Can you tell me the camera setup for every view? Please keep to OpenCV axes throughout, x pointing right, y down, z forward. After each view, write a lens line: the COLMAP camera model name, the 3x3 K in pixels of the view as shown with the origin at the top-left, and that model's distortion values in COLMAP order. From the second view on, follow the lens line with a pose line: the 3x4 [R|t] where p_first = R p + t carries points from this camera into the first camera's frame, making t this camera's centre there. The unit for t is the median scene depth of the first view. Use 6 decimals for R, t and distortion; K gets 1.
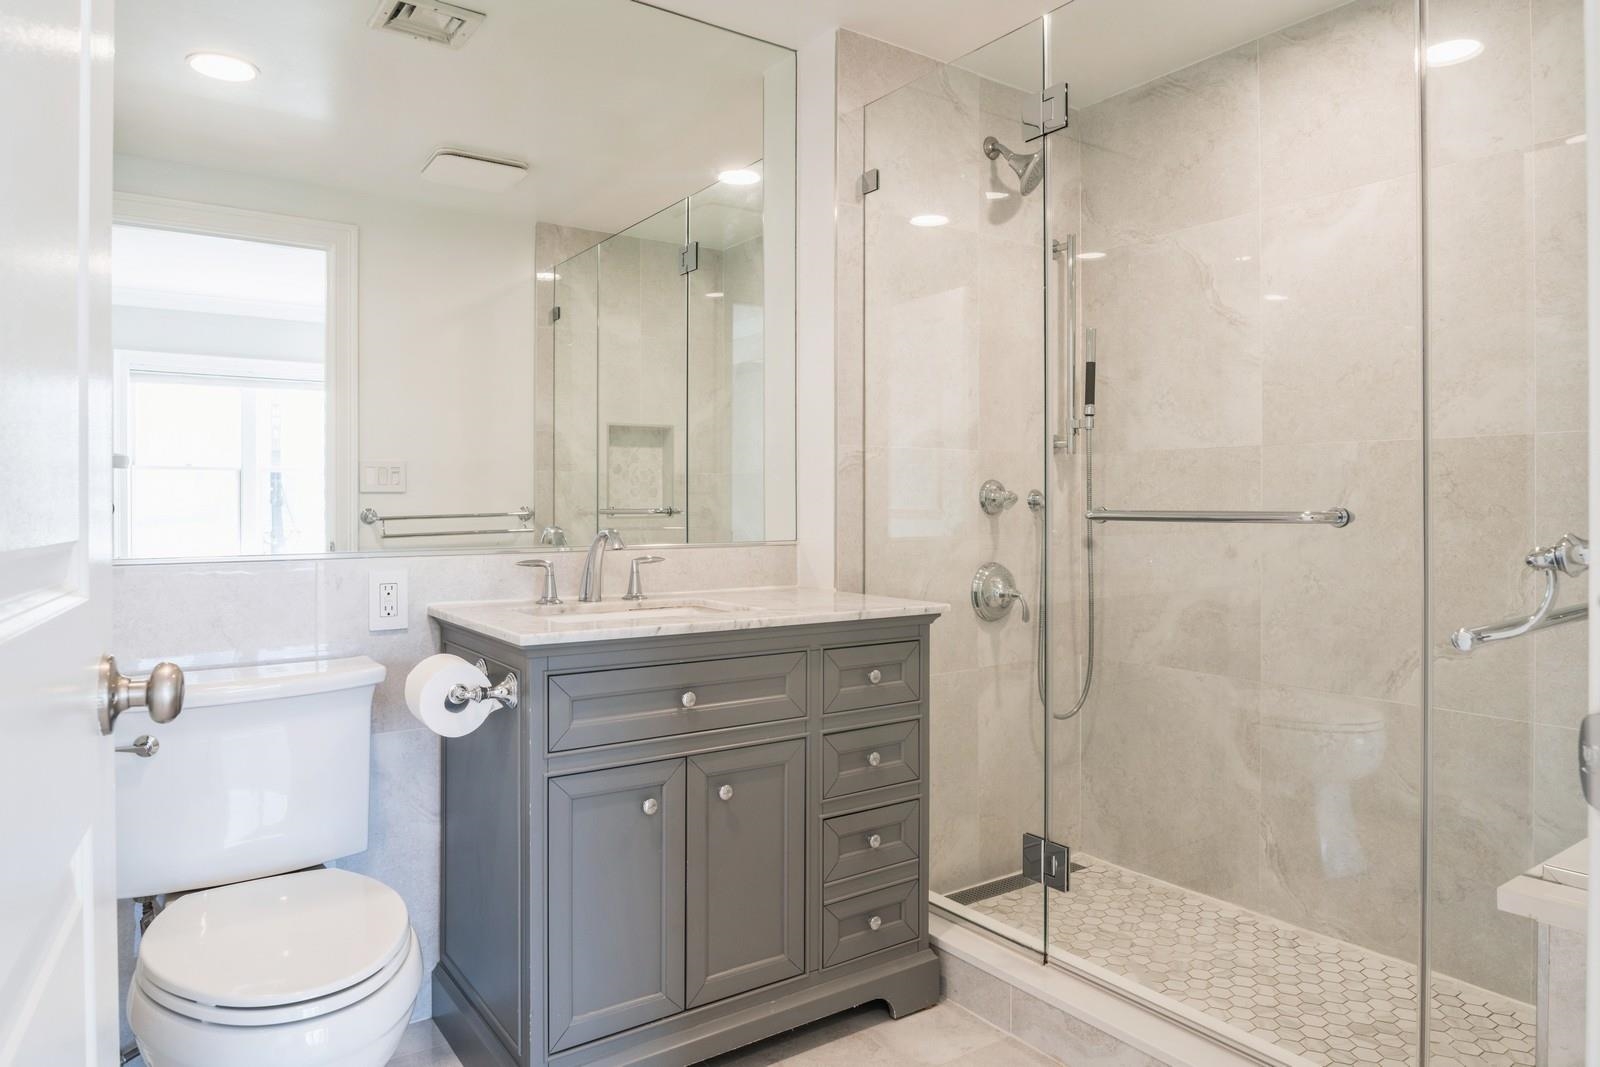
lens RADIAL K [[1008.3, 0, 798.8], [0, 1008.3, 504.3], [0, 0, 1]] dist [-0.033358, -0.000637]
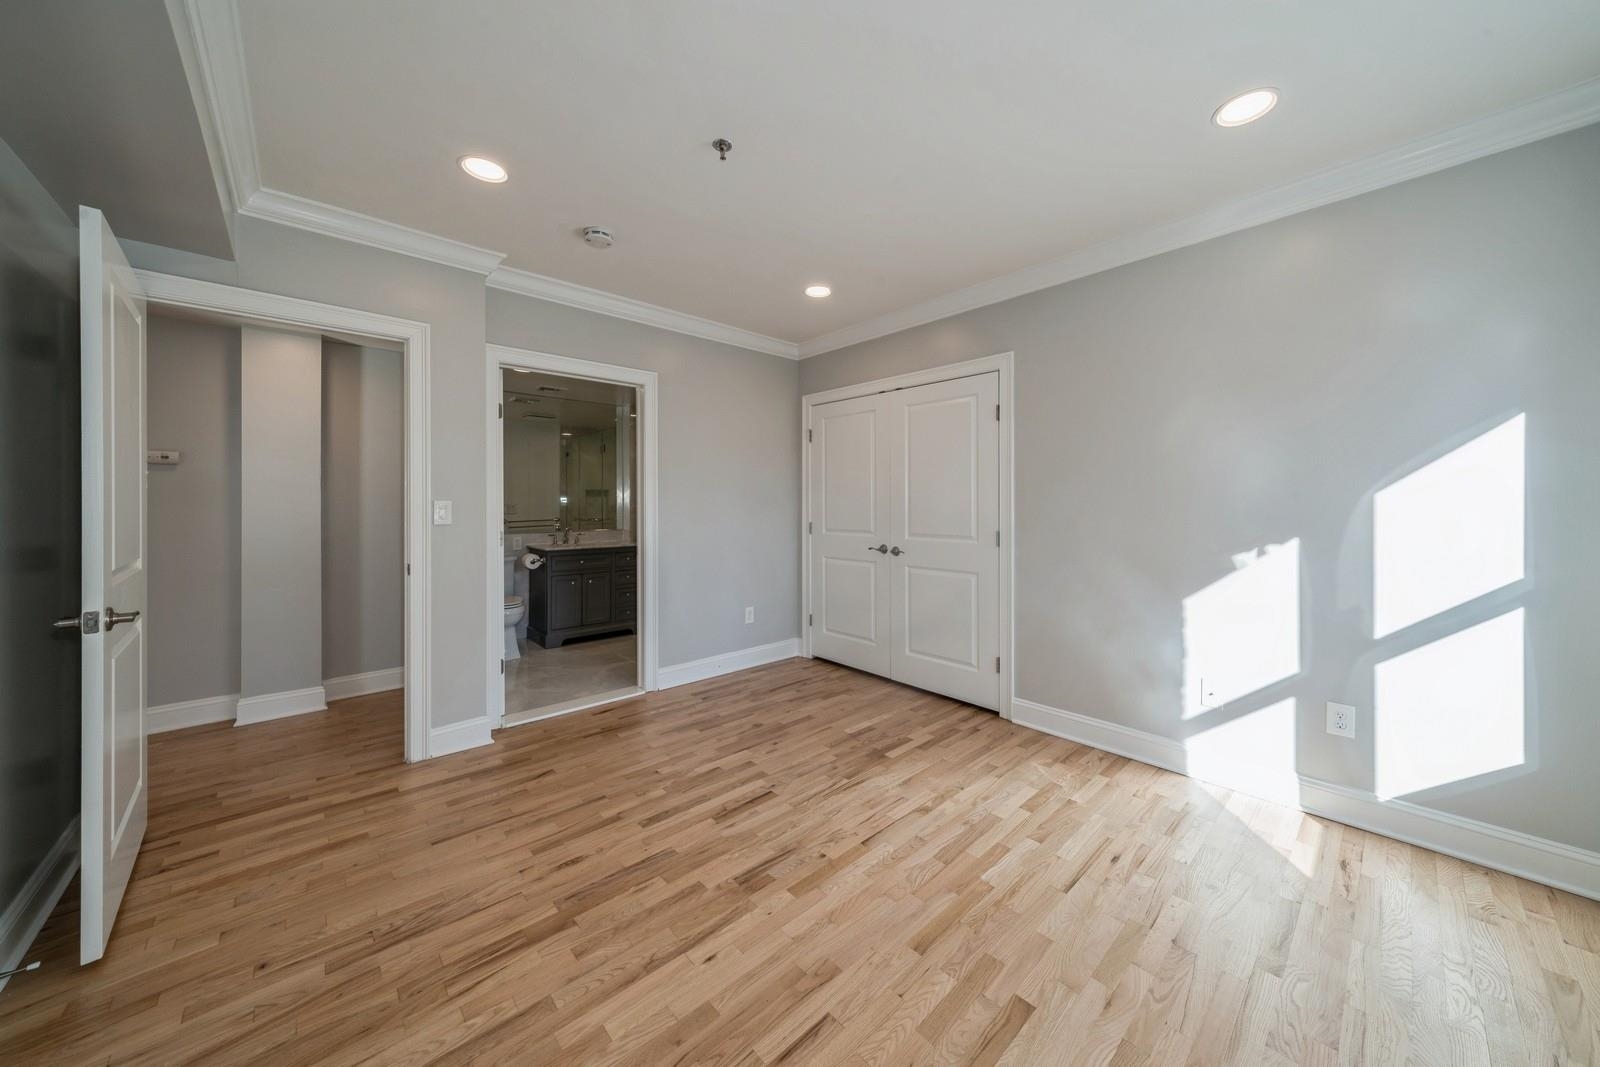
lens RADIAL K [[550.6, 0, 803.5], [0, 550.6, 509.2], [0, 0, 1]] dist [0.006687, 0.000137]
pose [[0.992222, -0.003329, 0.124439, 0.467470], [0.001841, 0.999925, 0.012071, -0.073849], [-0.124470, -0.011748, 0.992154, -1.351093]]
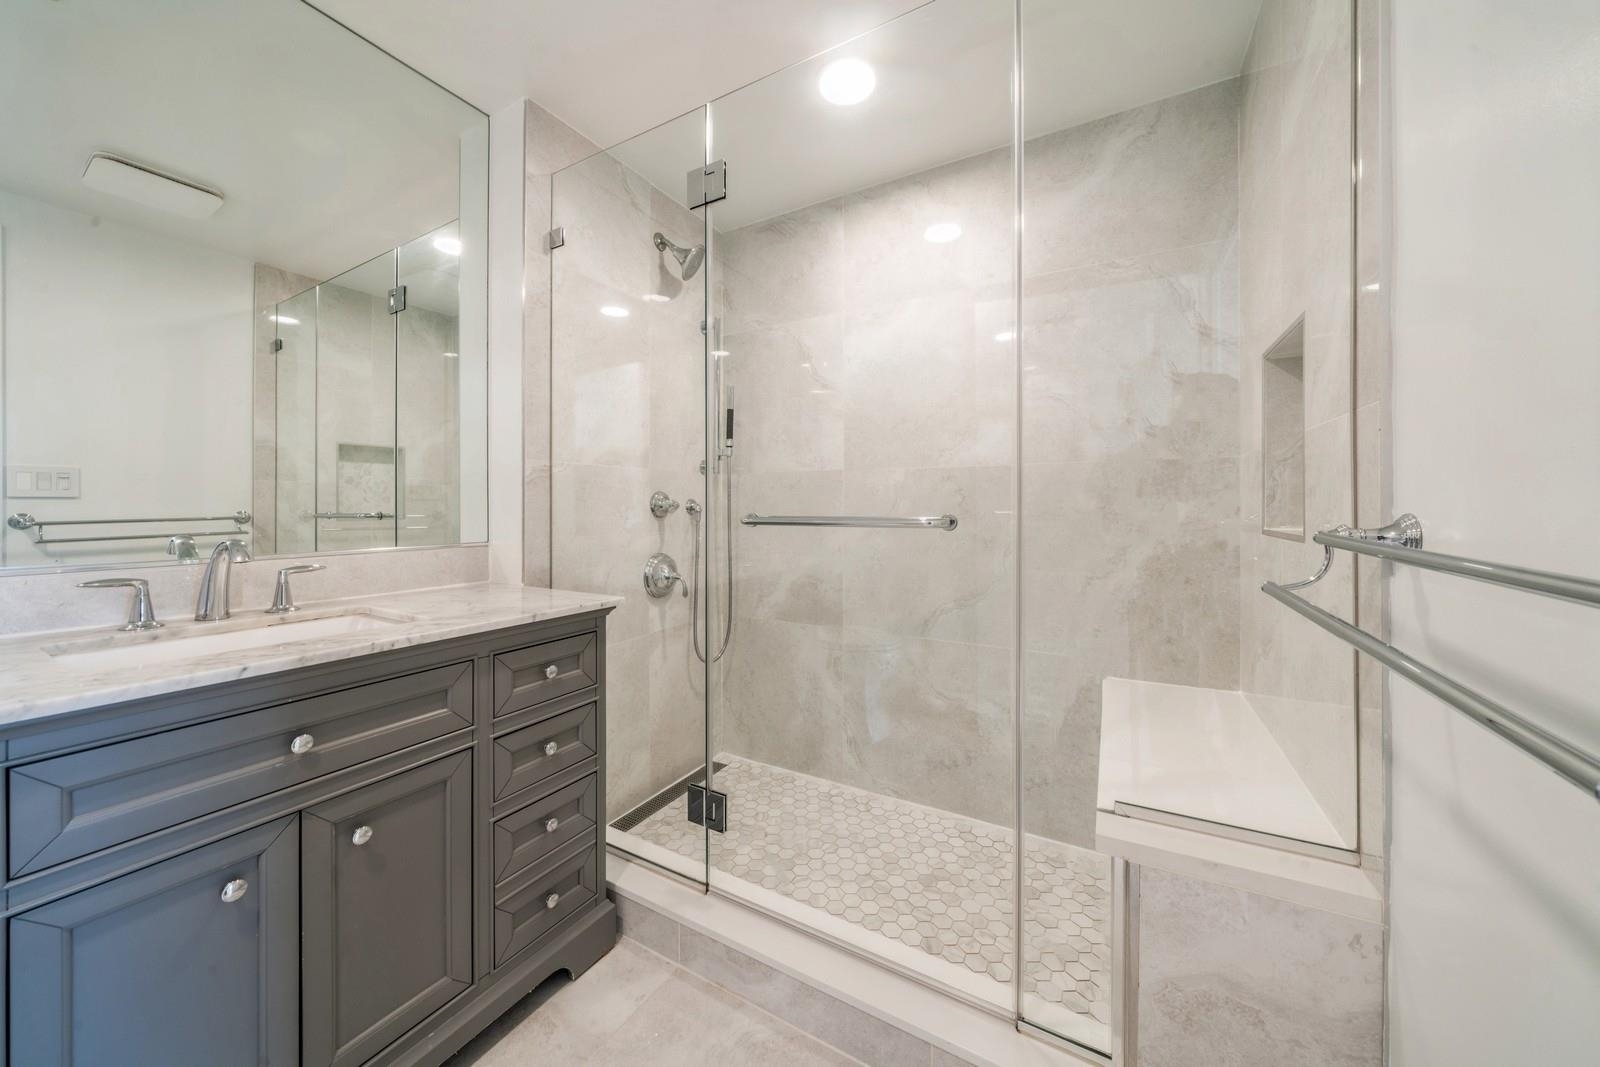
lens RADIAL K [[564.0, 0, 799.2], [0, 564.0, 506.0], [0, 0, 1]] dist [-0.000798, -0.000082]
pose [[0.905929, 0.000276, 0.423431, 0.049545], [0.000494, 0.999998, -0.001709, -0.004081], [-0.423430, 0.001758, 0.905927, 0.281430]]
